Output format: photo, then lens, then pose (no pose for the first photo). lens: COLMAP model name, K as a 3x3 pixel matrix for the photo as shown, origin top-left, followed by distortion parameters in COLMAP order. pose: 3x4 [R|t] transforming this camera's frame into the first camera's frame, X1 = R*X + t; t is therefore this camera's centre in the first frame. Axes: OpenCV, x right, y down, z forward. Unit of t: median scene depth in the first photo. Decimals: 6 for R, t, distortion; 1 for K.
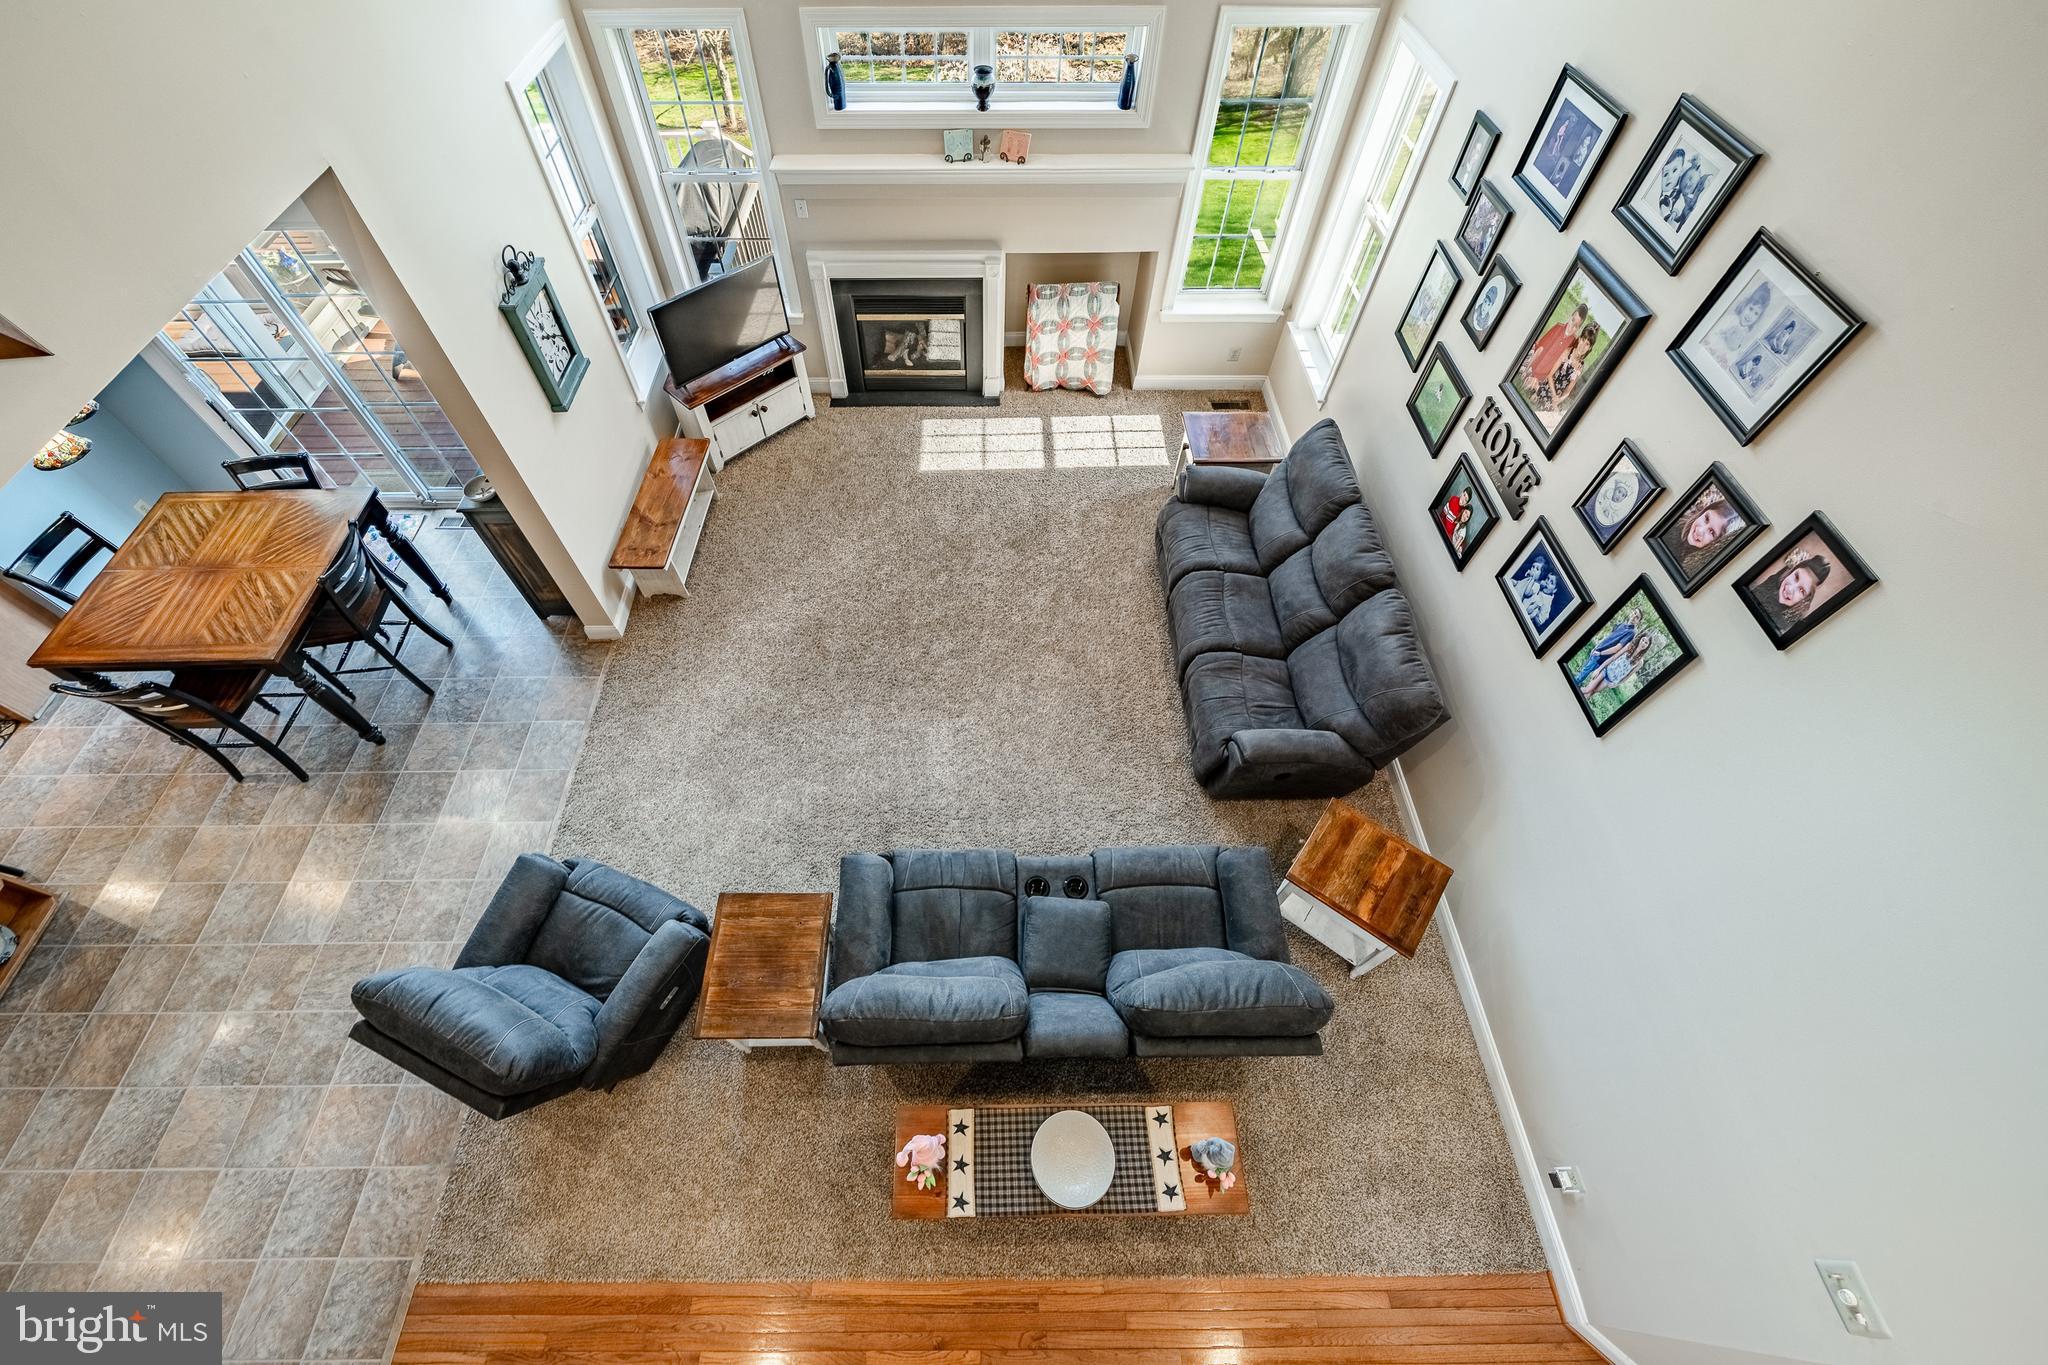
lens RADIAL K [[787.0, 0, 984.3], [0, 787.0, 684.5], [0, 0, 1]] dist [-0.006312, 0.000106]
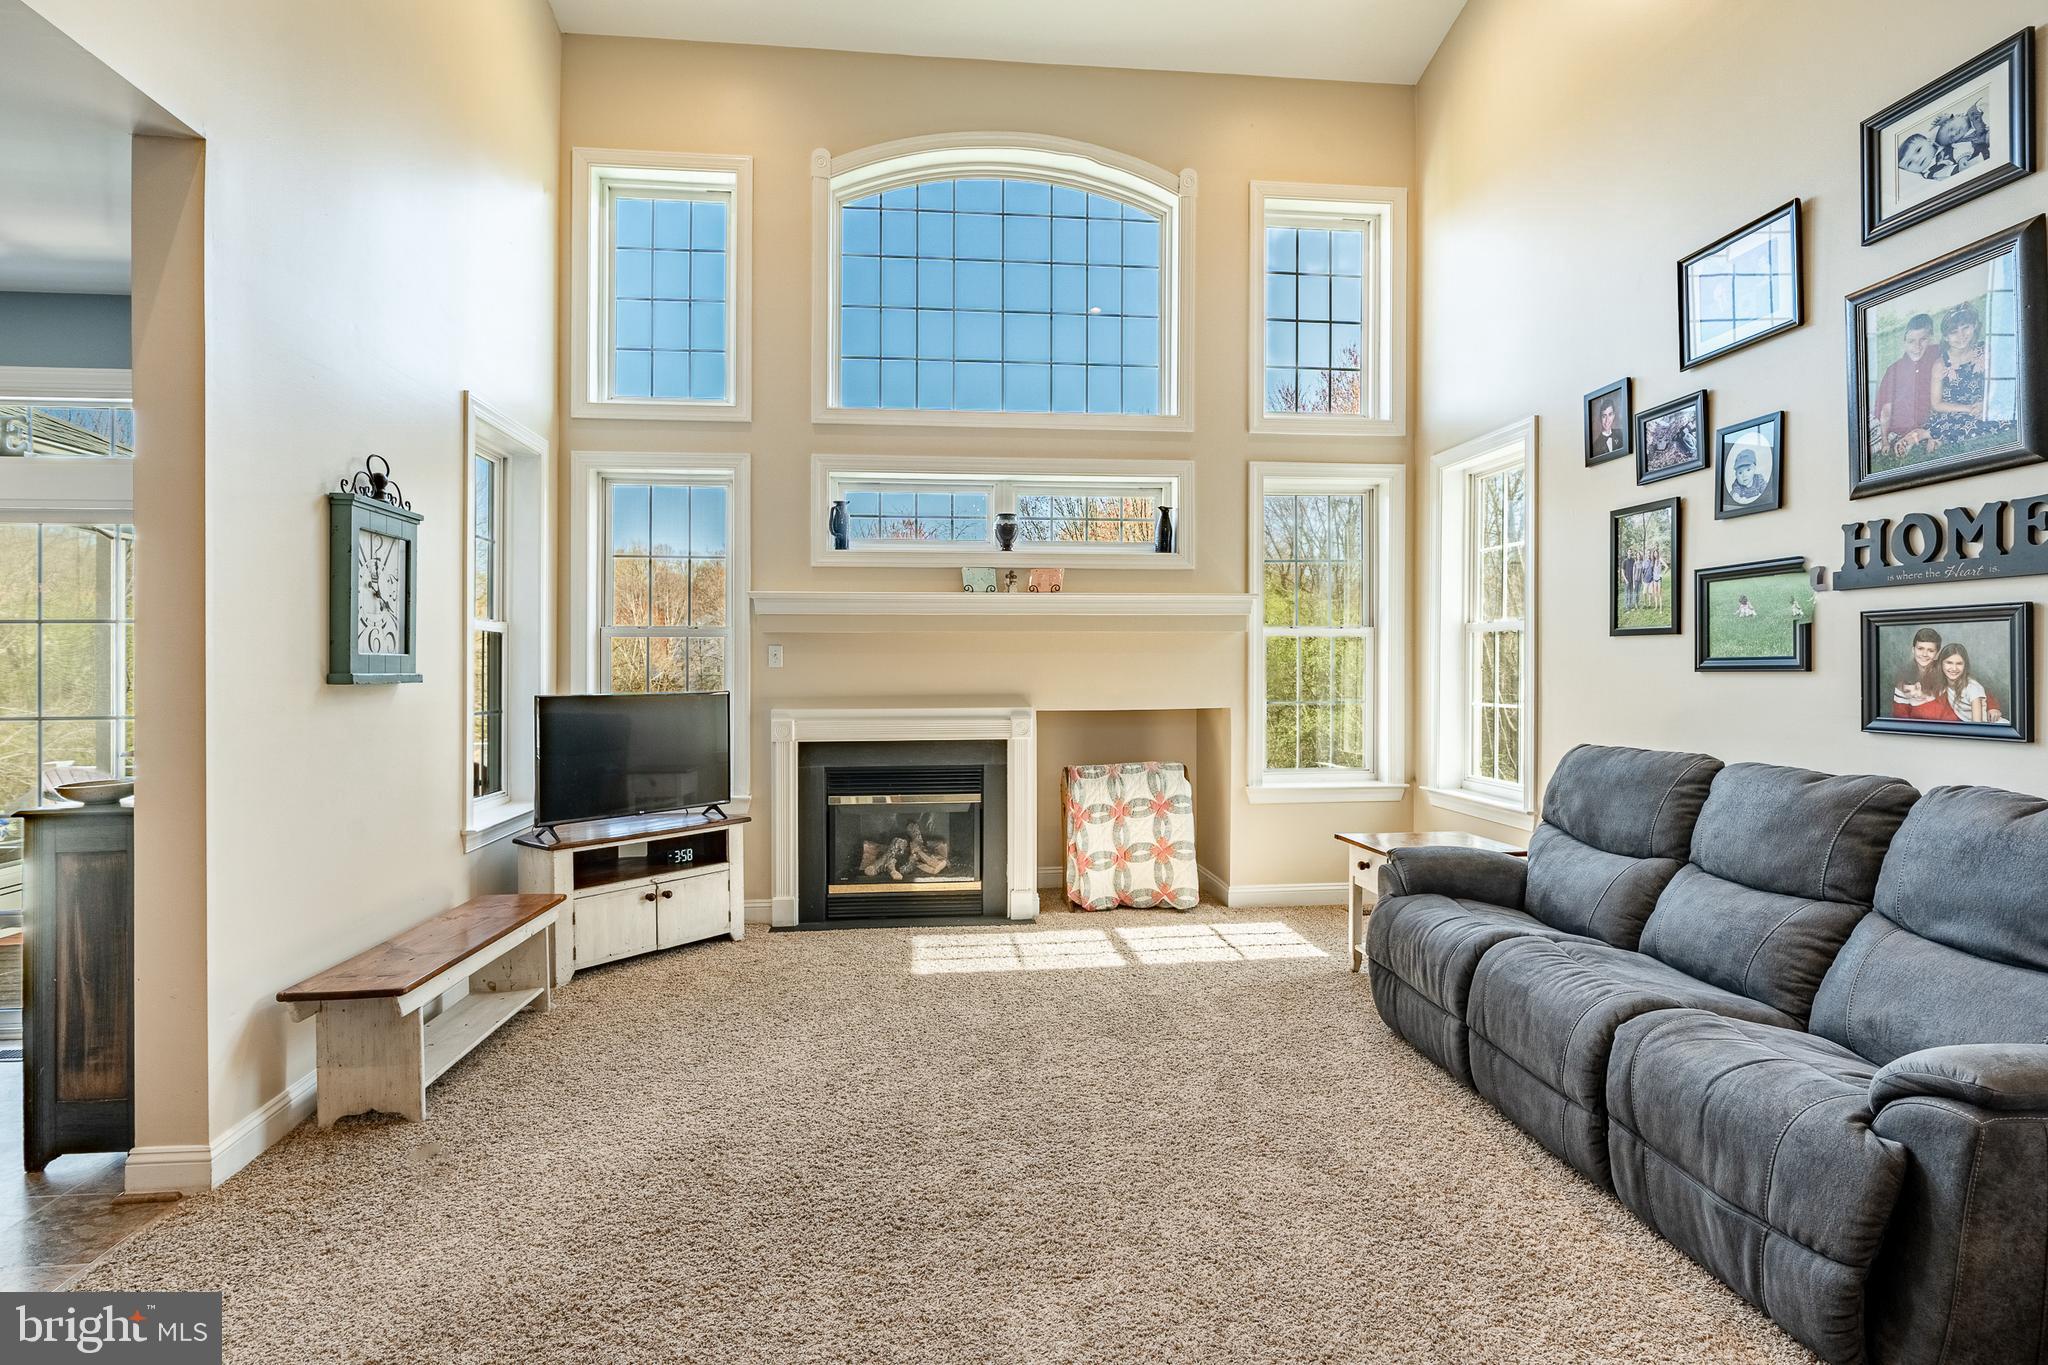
lens RADIAL K [[981.5, 0, 1006.3], [0, 981.5, 670.5], [0, 0, 1]] dist [-0.001284, -0.000679]
pose [[0.995525, -0.000907, 0.094496, -0.102314], [0.078300, 0.567782, -0.819447, 0.234353], [-0.052910, 0.823179, 0.565312, 0.474294]]
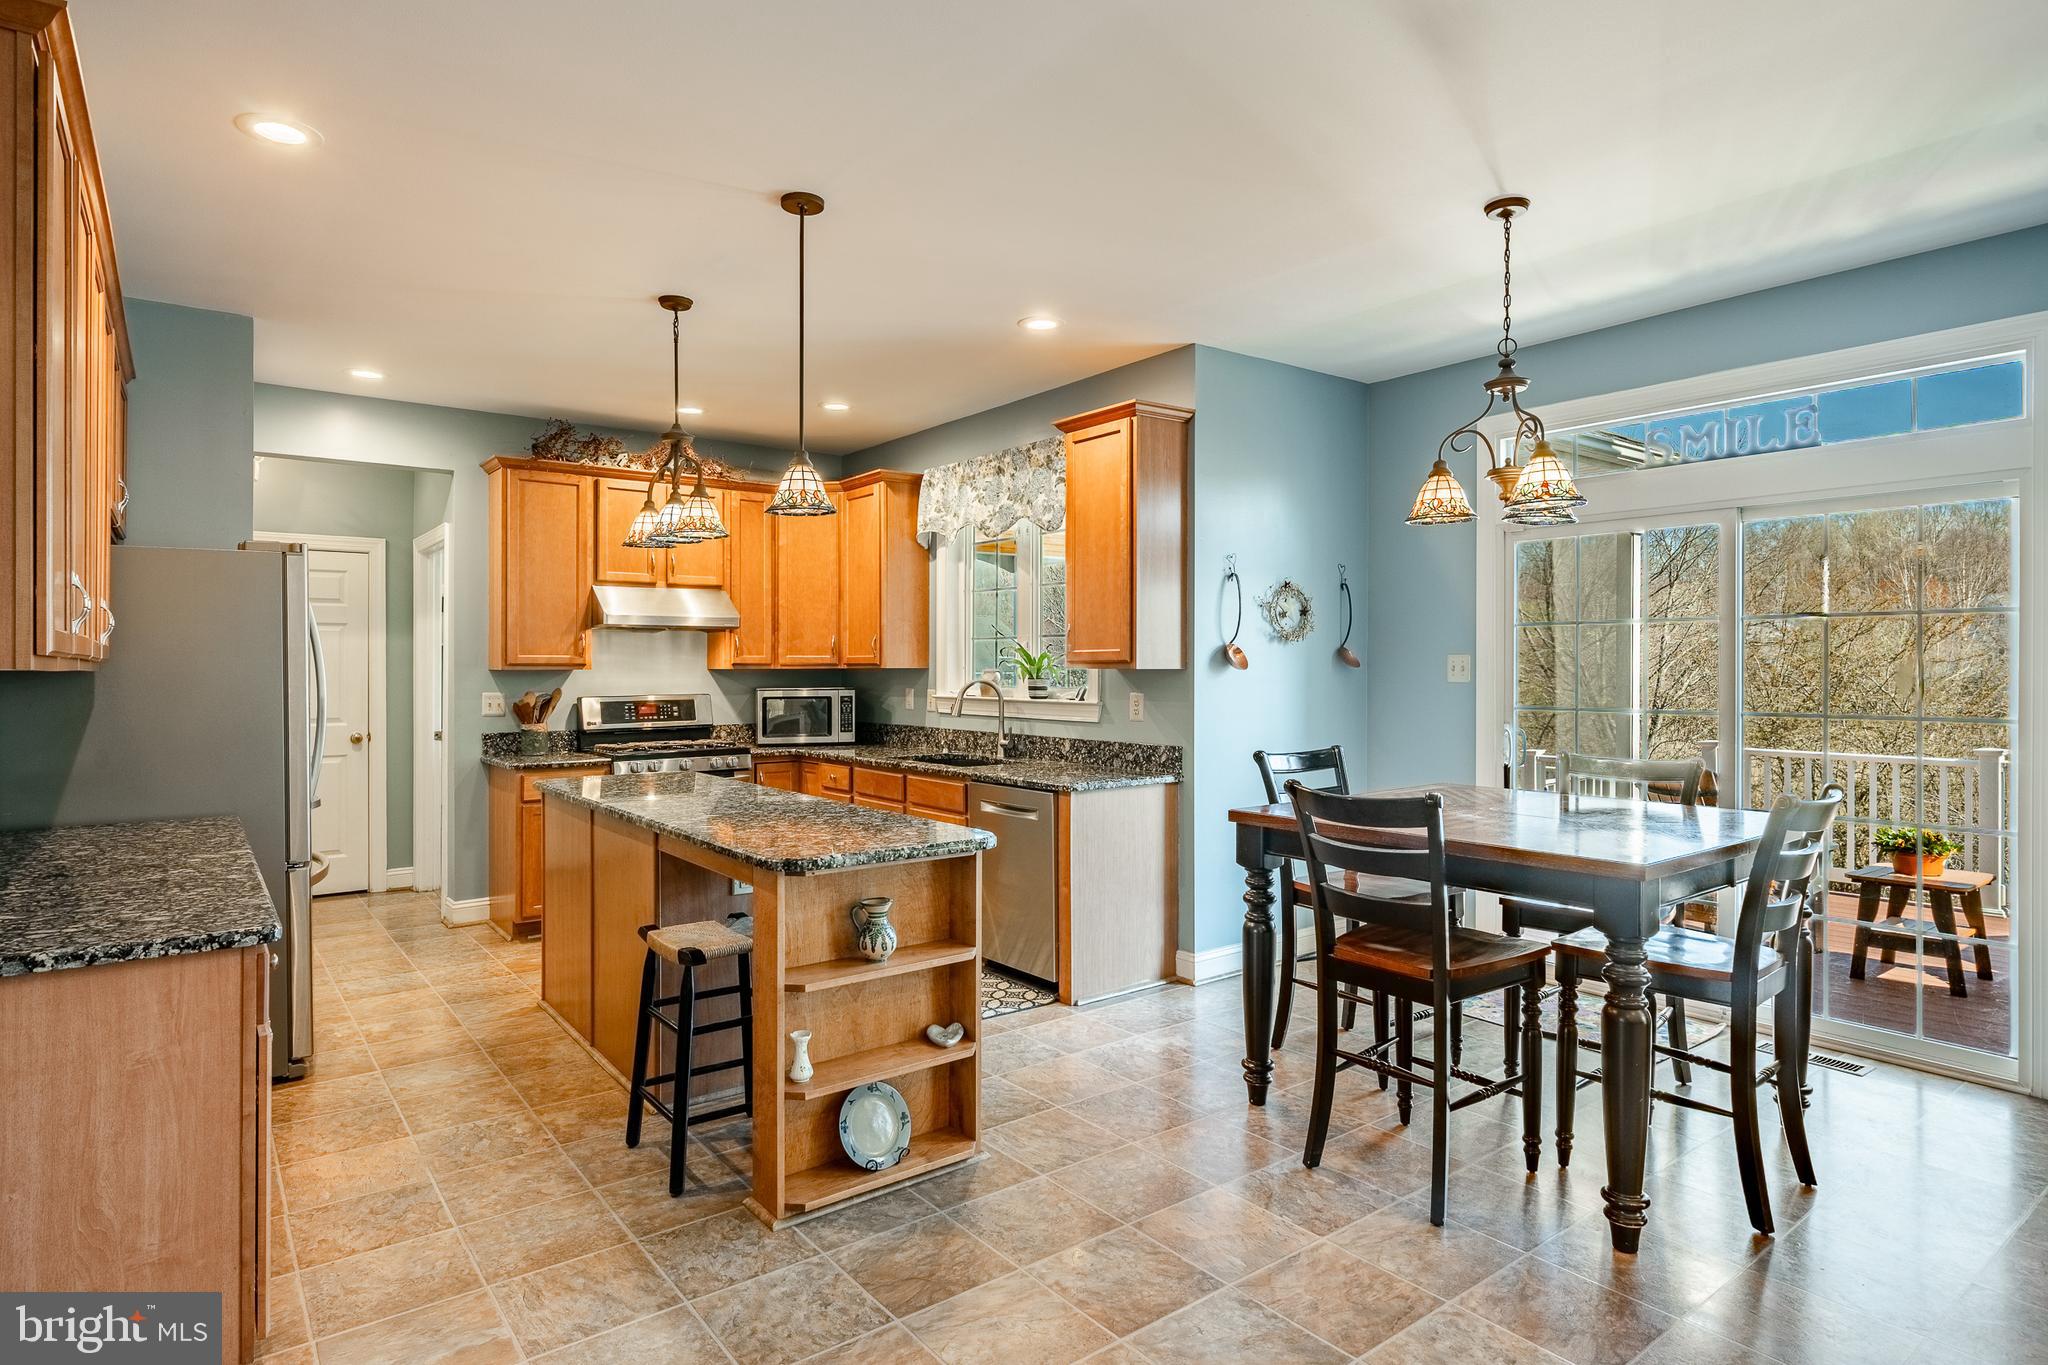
lens RADIAL K [[1102.0, 0, 1007.2], [0, 1102.0, 659.1], [0, 0, 1]] dist [-0.001334, -0.000901]
pose [[0.592619, -0.002180, -0.805480, -0.461819], [-0.664440, 0.563959, -0.490378, 0.352995], [0.455327, 0.825800, 0.332764, 0.390686]]
